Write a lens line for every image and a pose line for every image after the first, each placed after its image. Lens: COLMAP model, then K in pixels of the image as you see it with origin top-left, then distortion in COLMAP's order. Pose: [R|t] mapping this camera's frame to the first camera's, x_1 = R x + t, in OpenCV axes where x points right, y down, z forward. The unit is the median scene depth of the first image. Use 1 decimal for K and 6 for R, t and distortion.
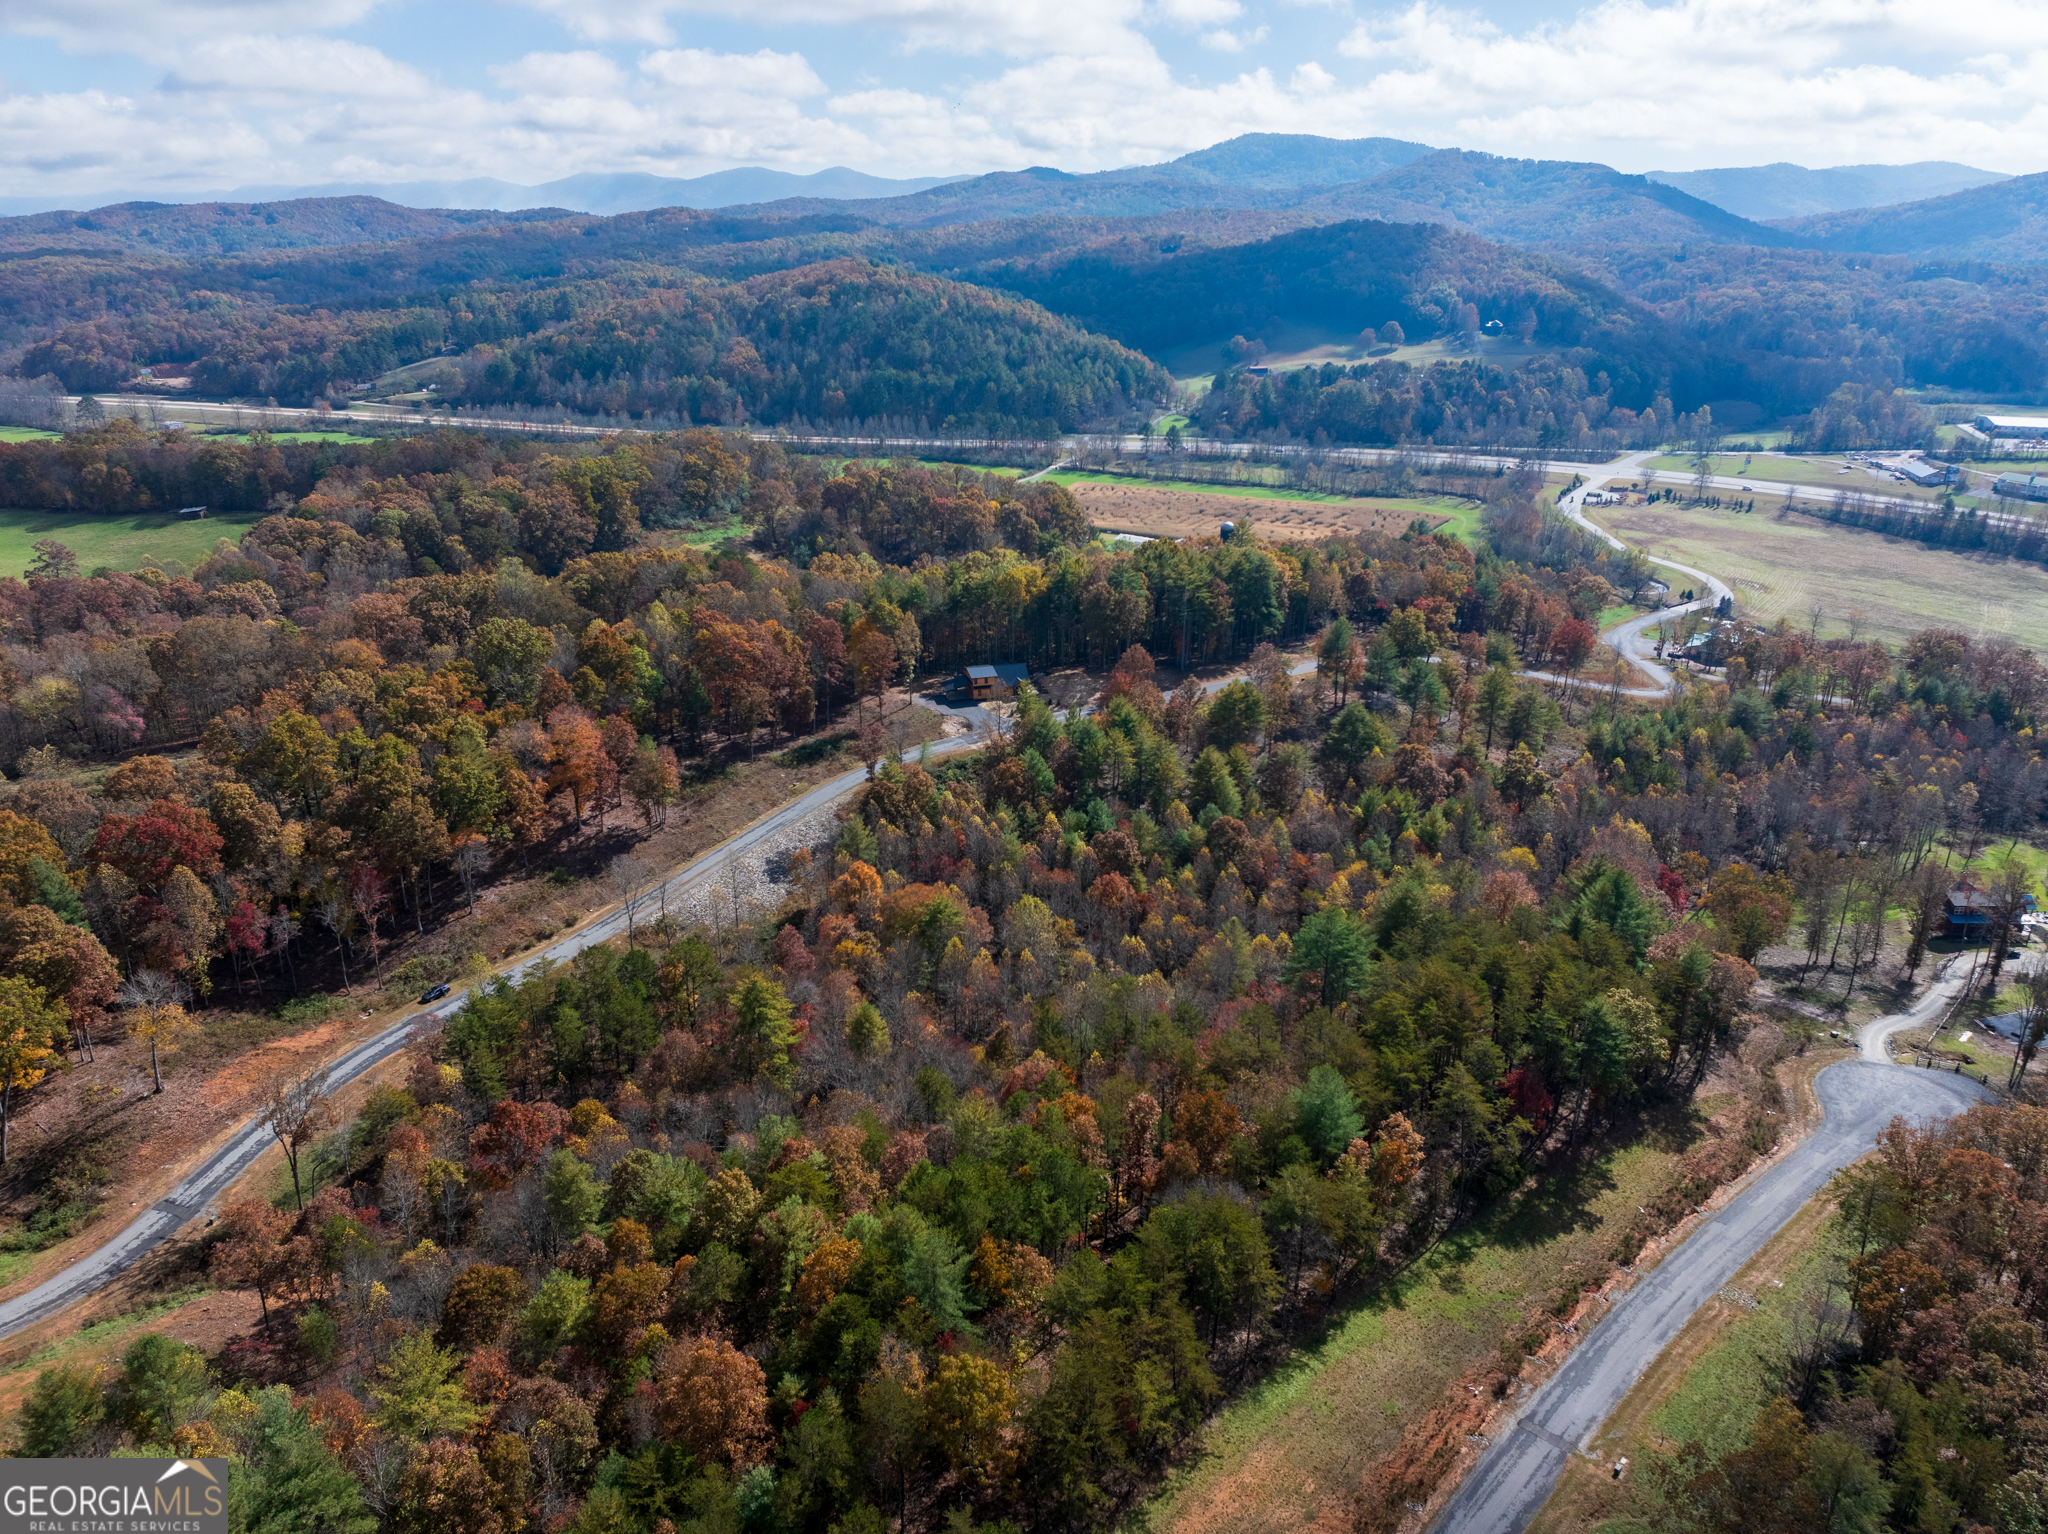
lens RADIAL K [[1442.9, 0, 1027.0], [0, 1442.9, 755.4], [0, 0, 1]] dist [-0.055284, 0.025273]
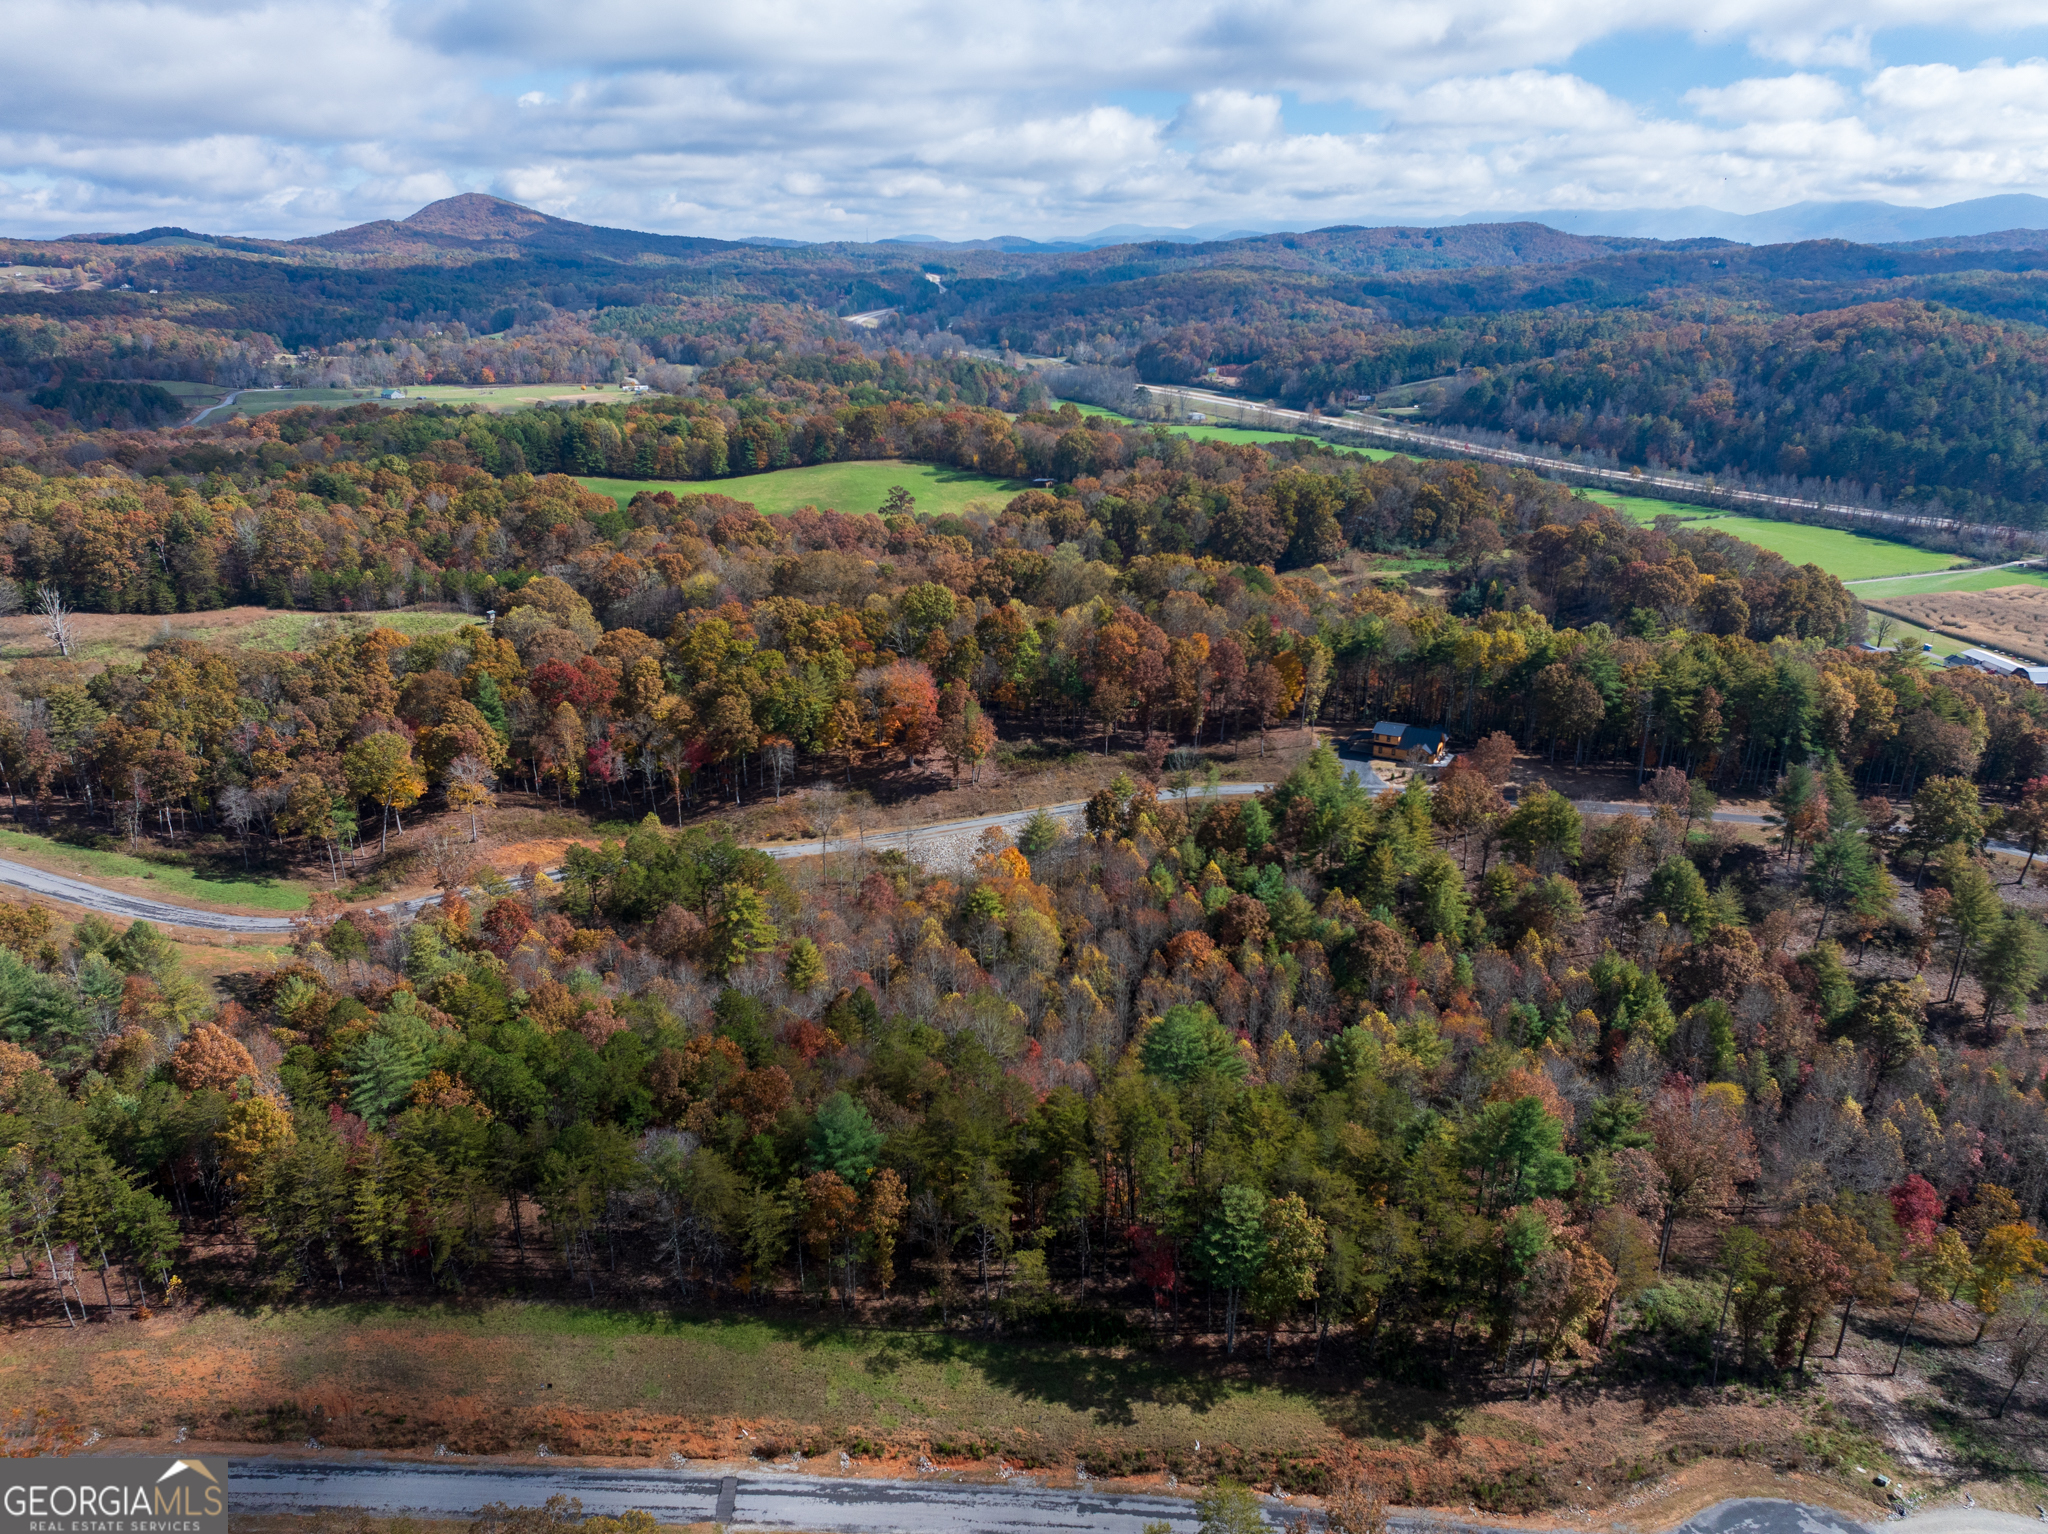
lens RADIAL K [[1442.9, 0, 1027.3], [0, 1442.9, 730.0], [0, 0, 1]] dist [-0.055284, 0.025273]
pose [[0.723151, 0.220188, -0.654652, 0.147360], [-0.241900, 0.968533, 0.058549, -0.019536], [0.646944, 0.116020, 0.753659, 0.048422]]
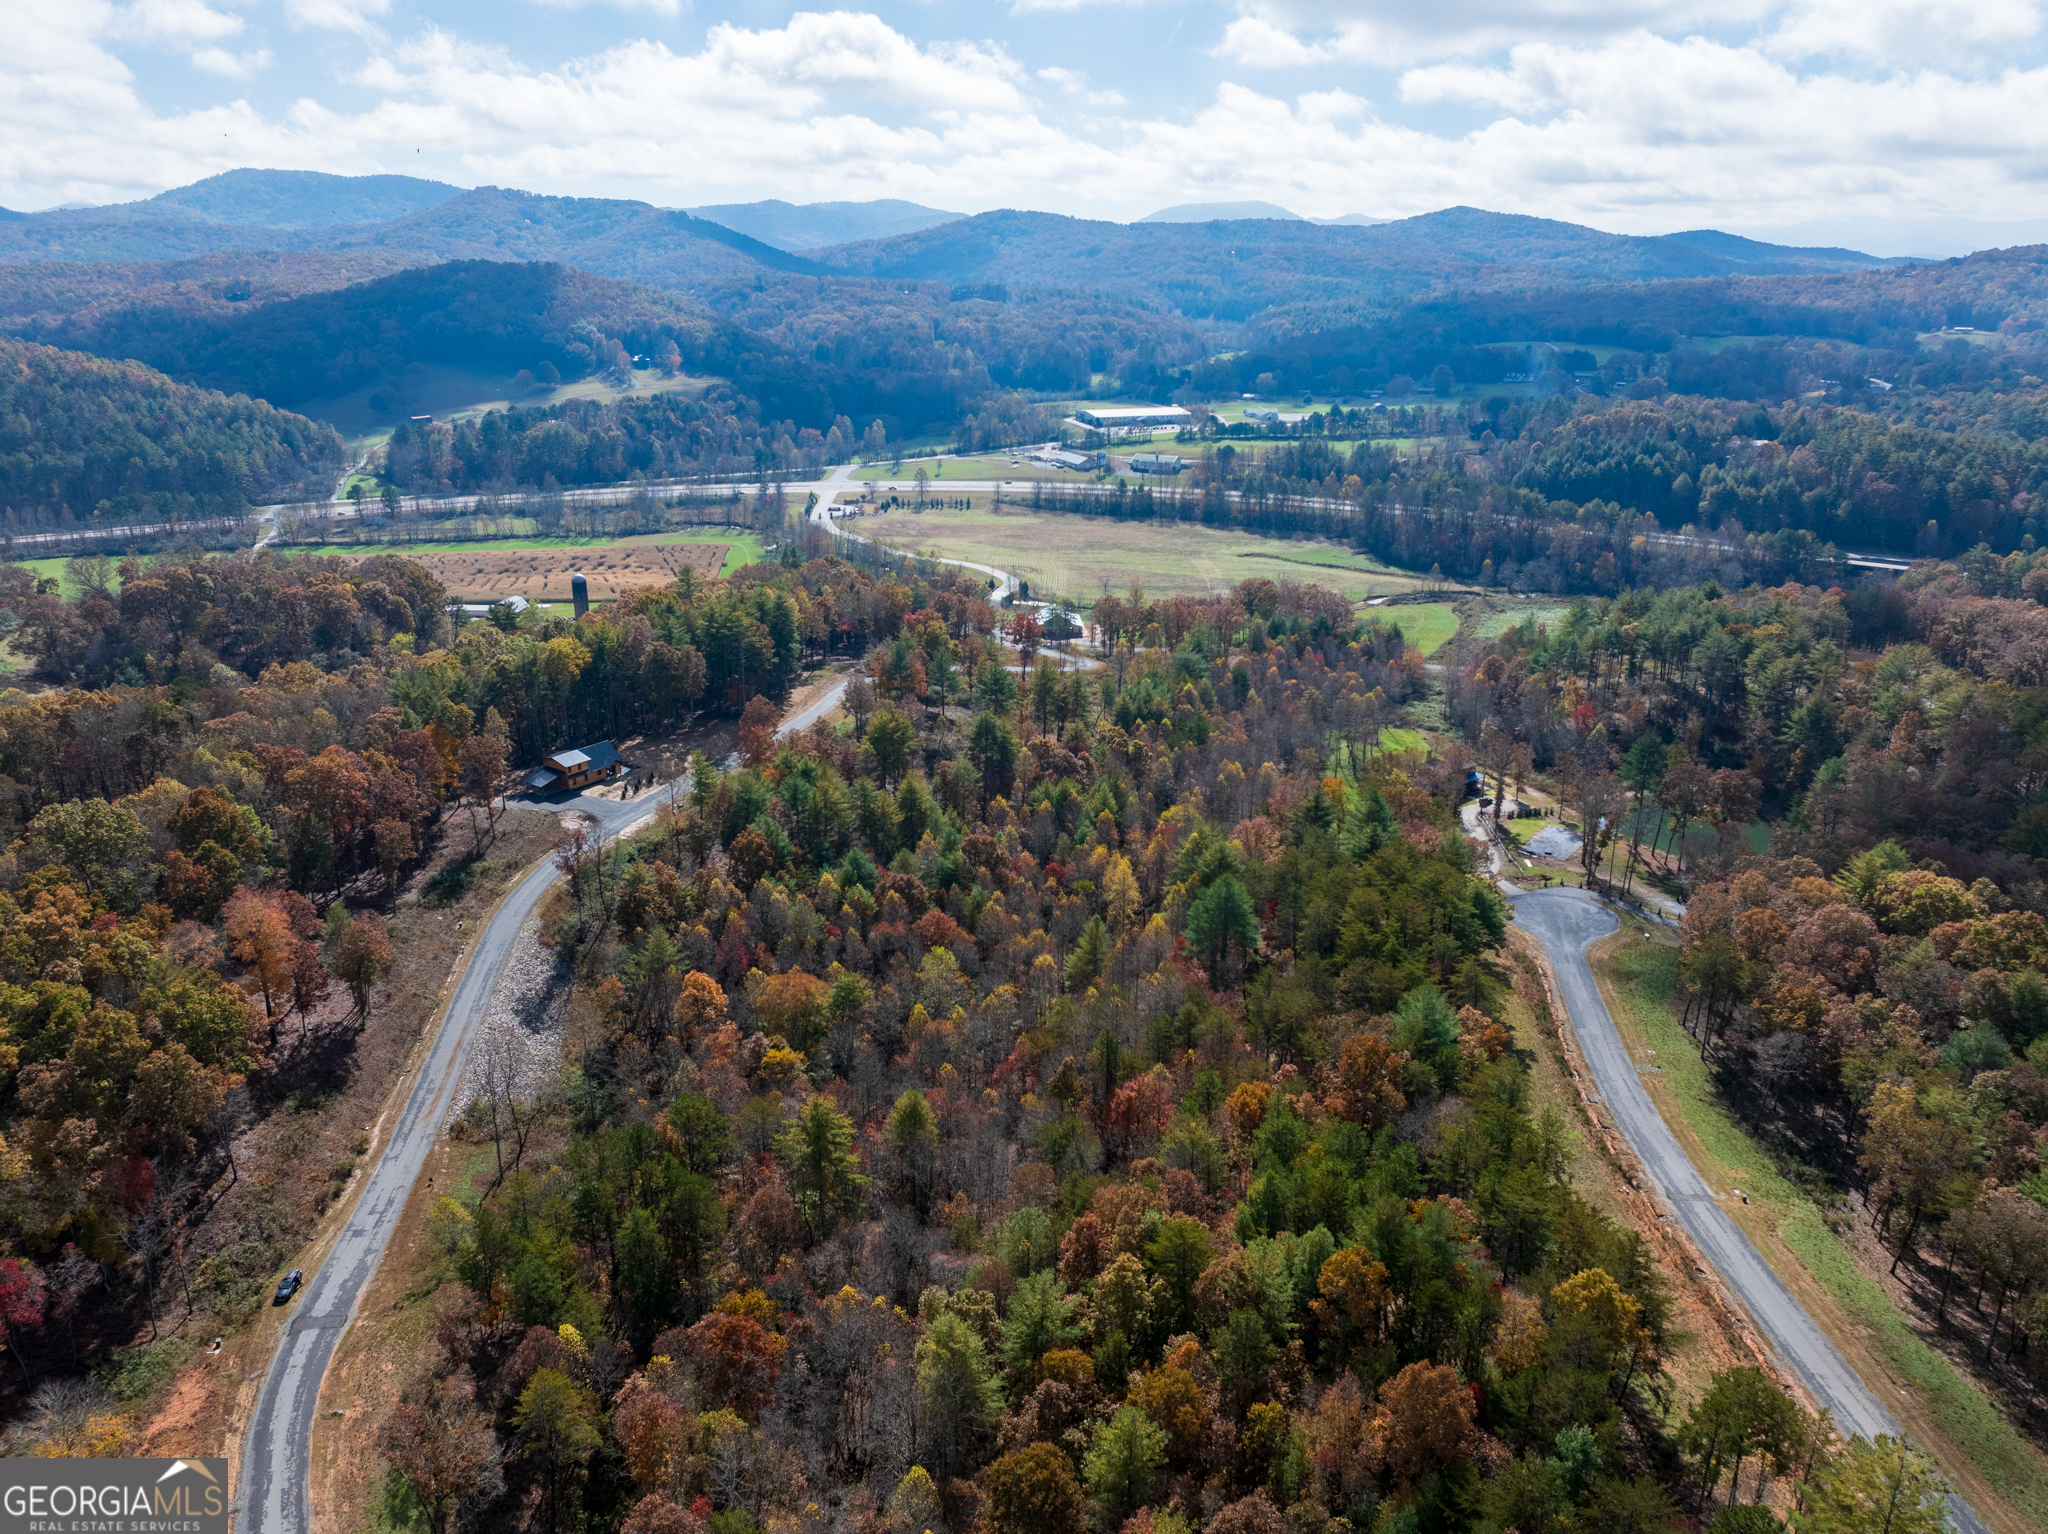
lens RADIAL K [[1442.9, 0, 1014.0], [0, 1442.9, 771.9], [0, 0, 1]] dist [-0.055284, 0.025273]
pose [[0.807200, -0.200458, 0.555199, -0.112447], [0.207461, 0.976908, 0.051093, -0.013825], [-0.552620, 0.073940, 0.830147, 0.035544]]
